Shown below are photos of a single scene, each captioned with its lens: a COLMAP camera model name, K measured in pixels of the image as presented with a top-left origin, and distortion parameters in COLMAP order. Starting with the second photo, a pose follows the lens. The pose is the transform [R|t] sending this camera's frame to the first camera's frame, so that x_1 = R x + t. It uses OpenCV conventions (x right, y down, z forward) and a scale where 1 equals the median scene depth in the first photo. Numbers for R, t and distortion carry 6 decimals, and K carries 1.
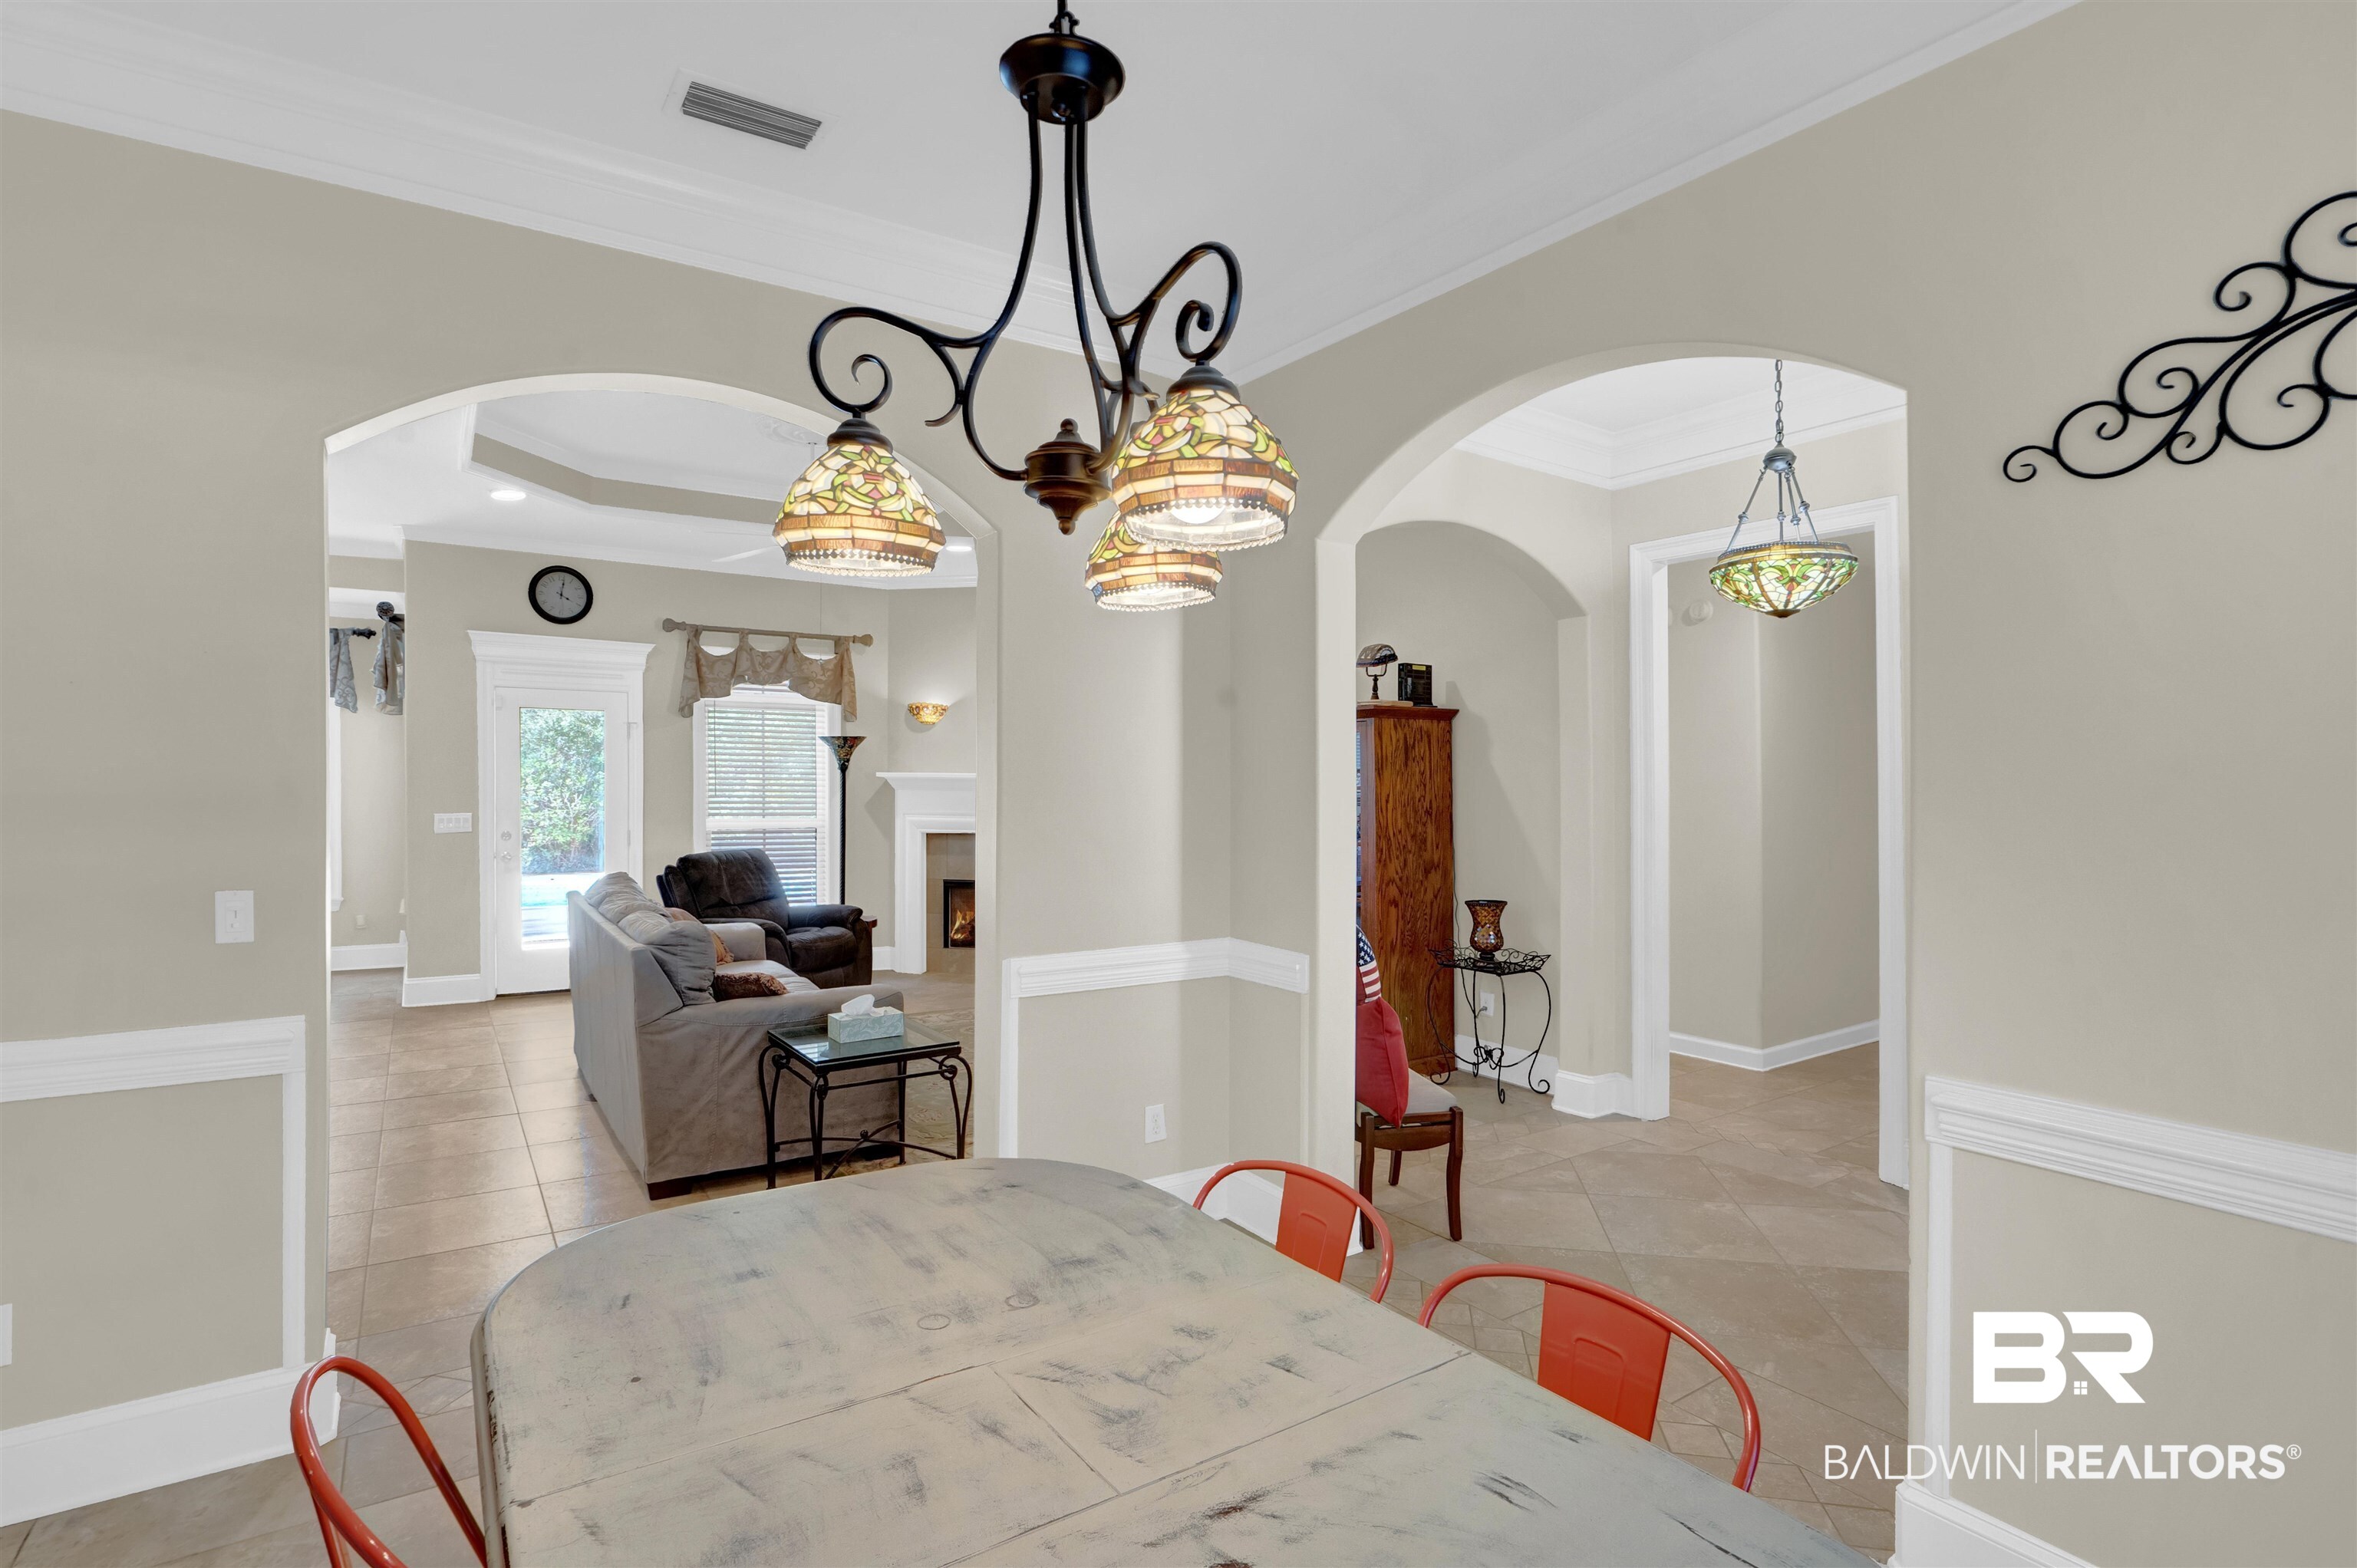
lens RADIAL K [[1089.9, 0, 1168.8], [0, 1089.9, 779.9], [0, 0, 1]] dist [-0.050622, 0.015069]
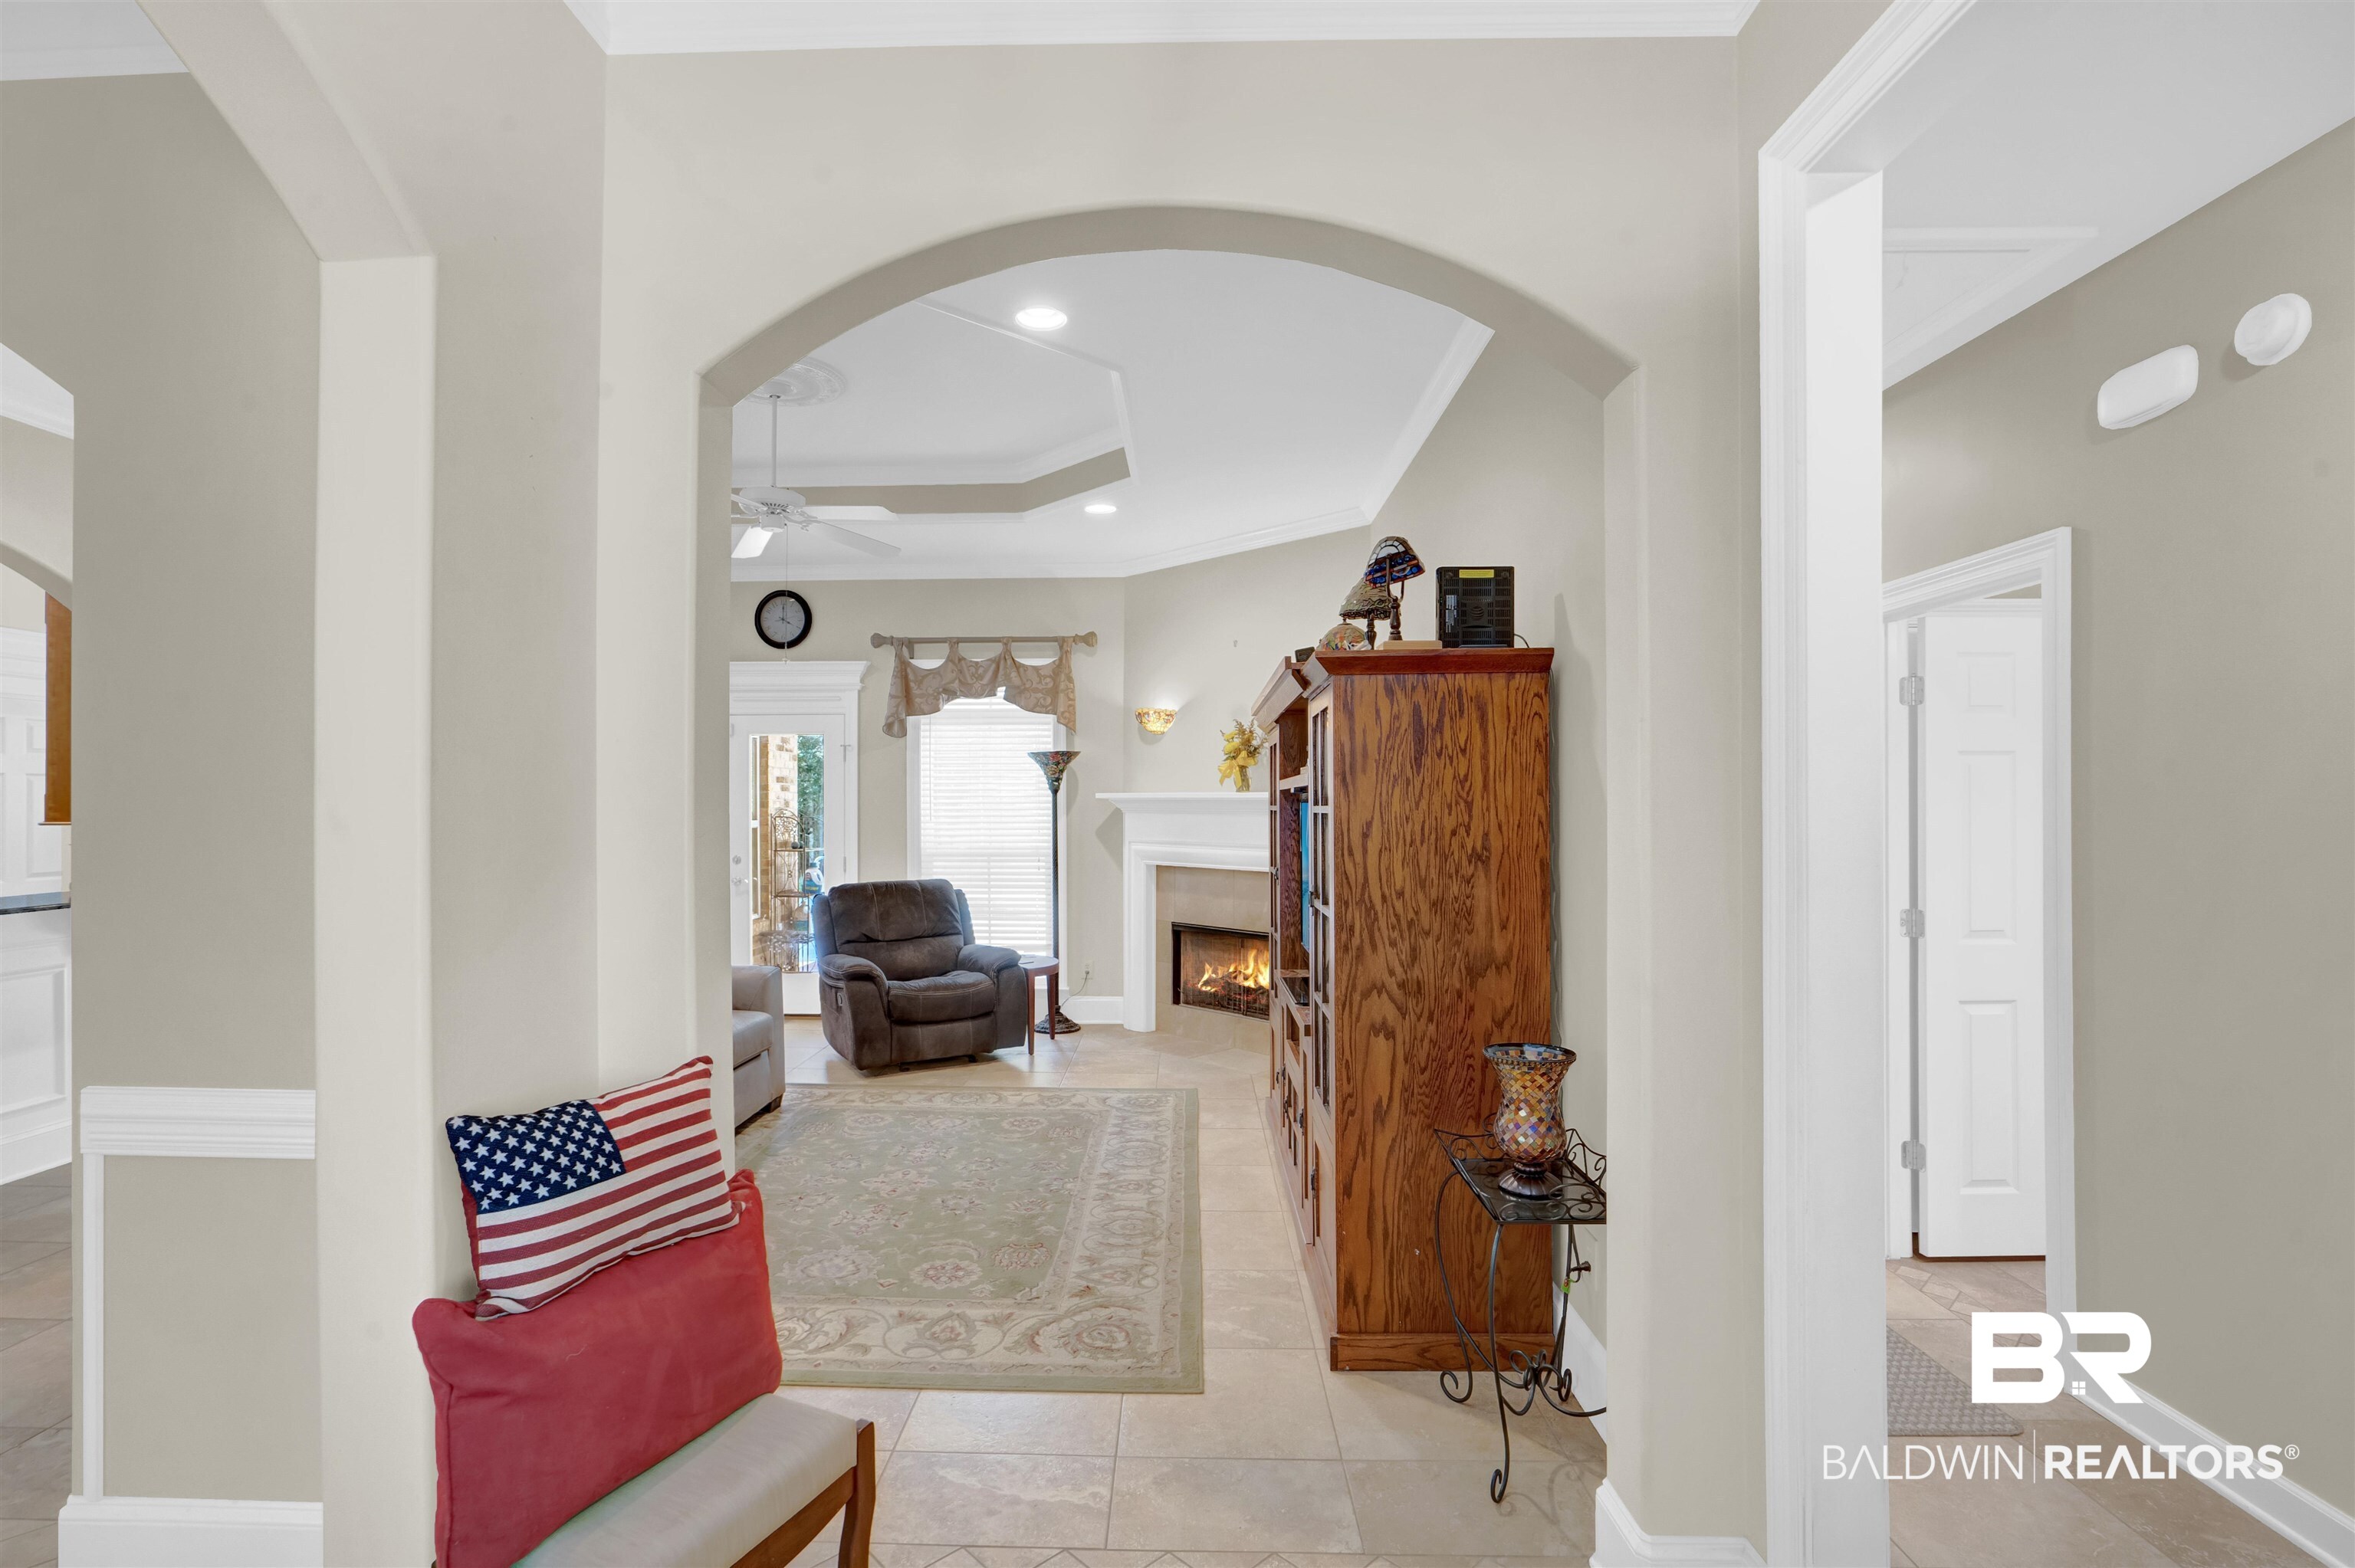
lens RADIAL K [[1088.9, 0, 1171.6], [0, 1088.9, 809.0], [0, 0, 1]] dist [-0.050622, 0.015069]
pose [[0.819358, -0.004701, -0.573262, 0.286738], [0.008652, 0.999954, 0.004166, 0.003072], [0.573216, -0.008373, 0.819361, 0.353274]]
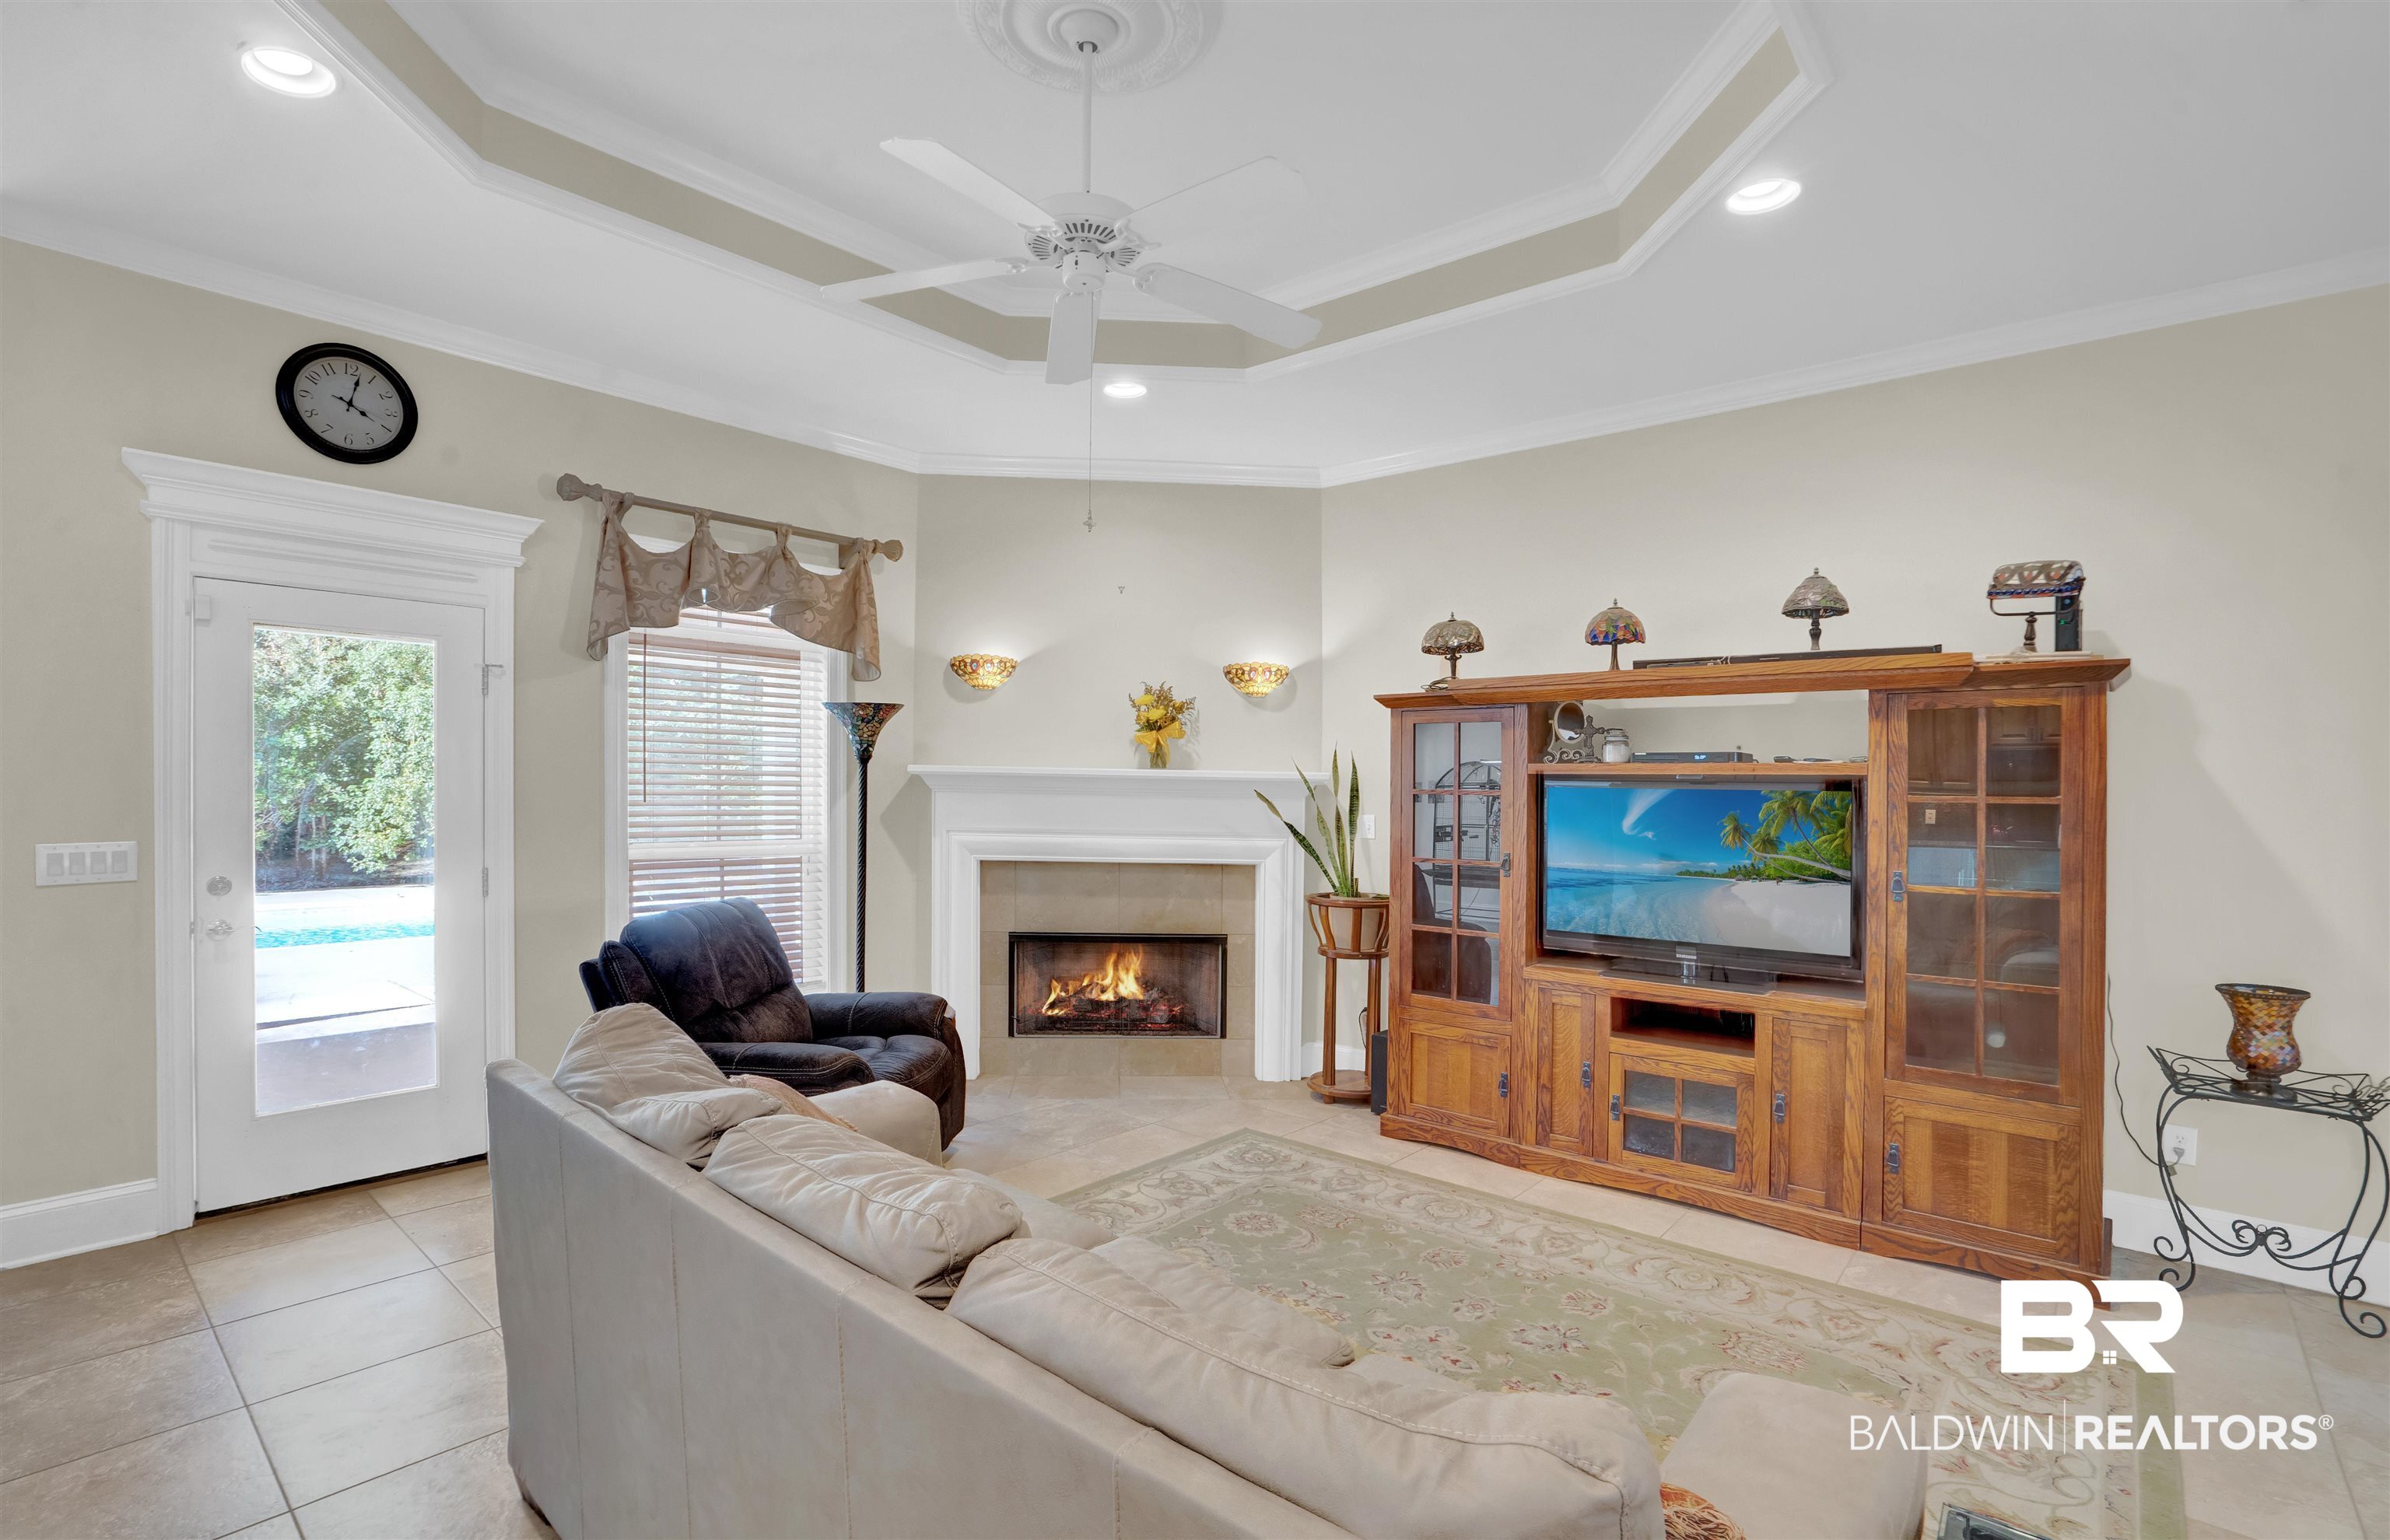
lens RADIAL K [[1079.9, 0, 1195.4], [0, 1079.9, 781.7], [0, 0, 1]] dist [-0.025316, -0.000117]
pose [[0.965886, 0.006642, 0.258883, -0.289275], [-0.008365, 0.999950, 0.005556, -0.001491], [-0.258833, -0.007532, 0.965893, 0.387781]]
